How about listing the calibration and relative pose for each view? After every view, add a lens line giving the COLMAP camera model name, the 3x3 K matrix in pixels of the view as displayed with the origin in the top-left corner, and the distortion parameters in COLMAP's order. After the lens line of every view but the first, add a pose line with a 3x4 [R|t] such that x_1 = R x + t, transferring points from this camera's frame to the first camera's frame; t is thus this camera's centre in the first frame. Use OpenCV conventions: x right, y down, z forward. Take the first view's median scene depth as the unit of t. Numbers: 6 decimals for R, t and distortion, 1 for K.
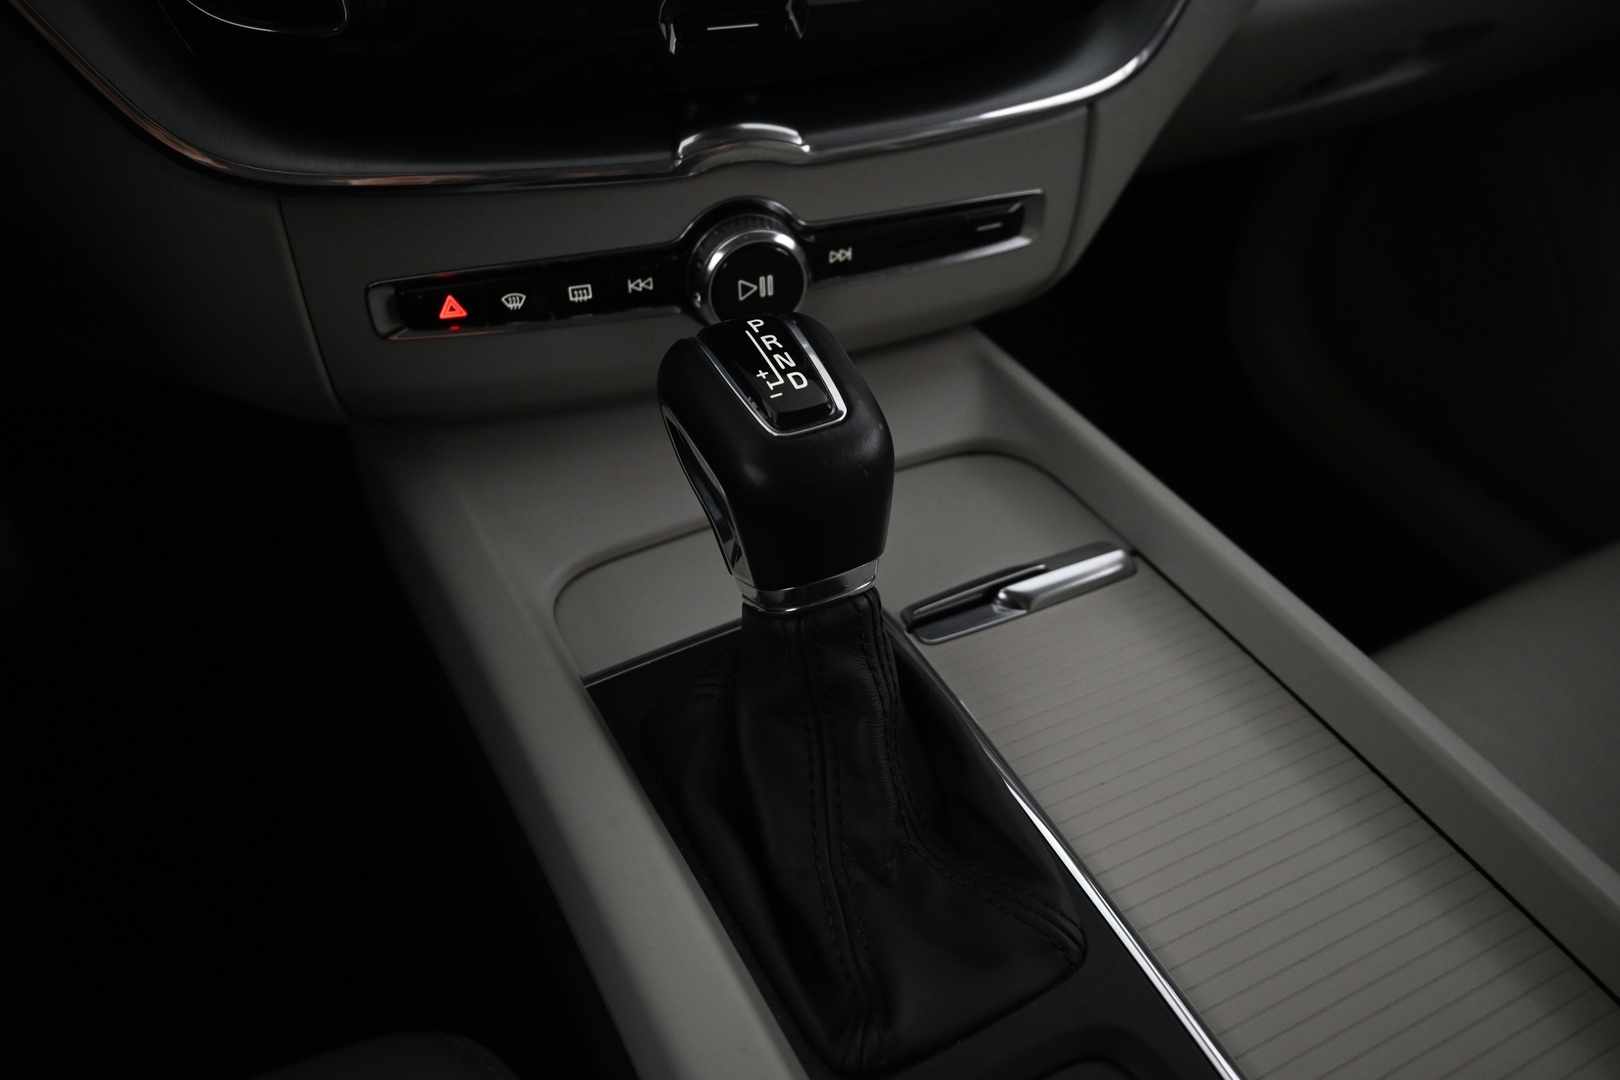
lens RADIAL K [[1124.0, 0, 810.0], [0, 1124.0, 540.0], [0, 0, 1]] dist [-0.004579, -0.003353]
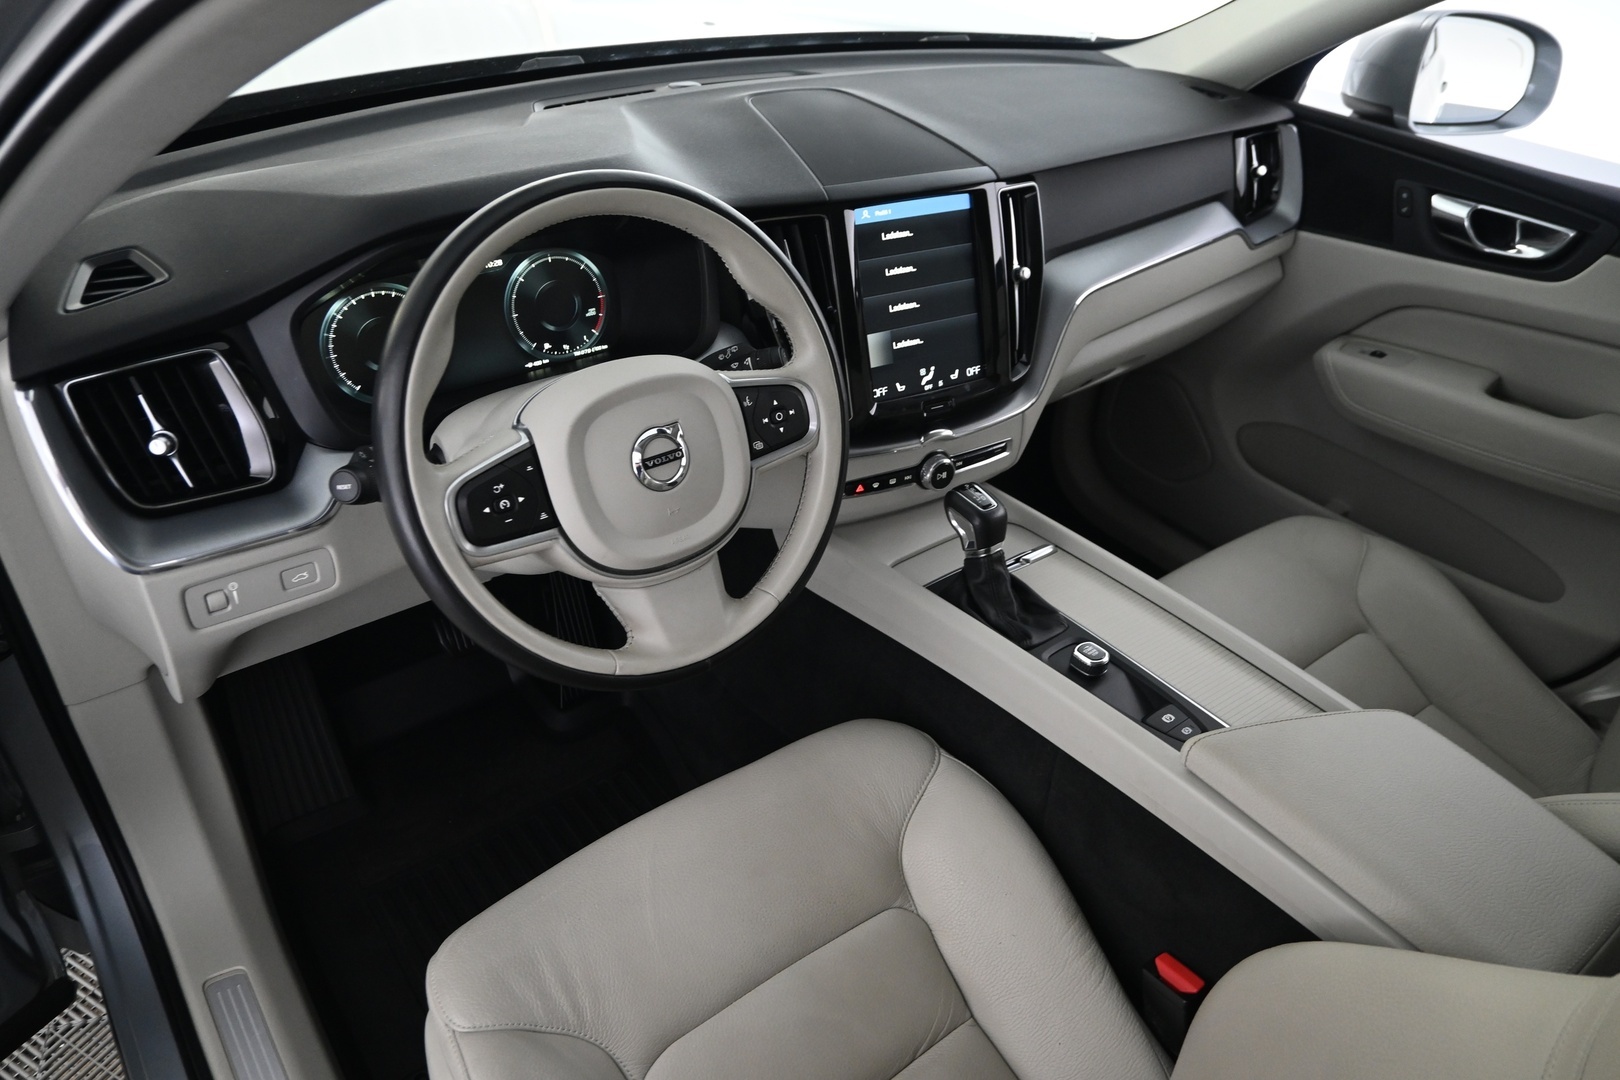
lens RADIAL K [[1124.0, 0, 810.0], [0, 1124.0, 540.0], [0, 0, 1]] dist [-0.004579, -0.003353]
pose [[0.982295, -0.092890, 0.162687, -1.007067], [0.115300, 0.984223, -0.134204, 0.377075], [-0.147654, 0.150586, 0.977508, -2.225391]]
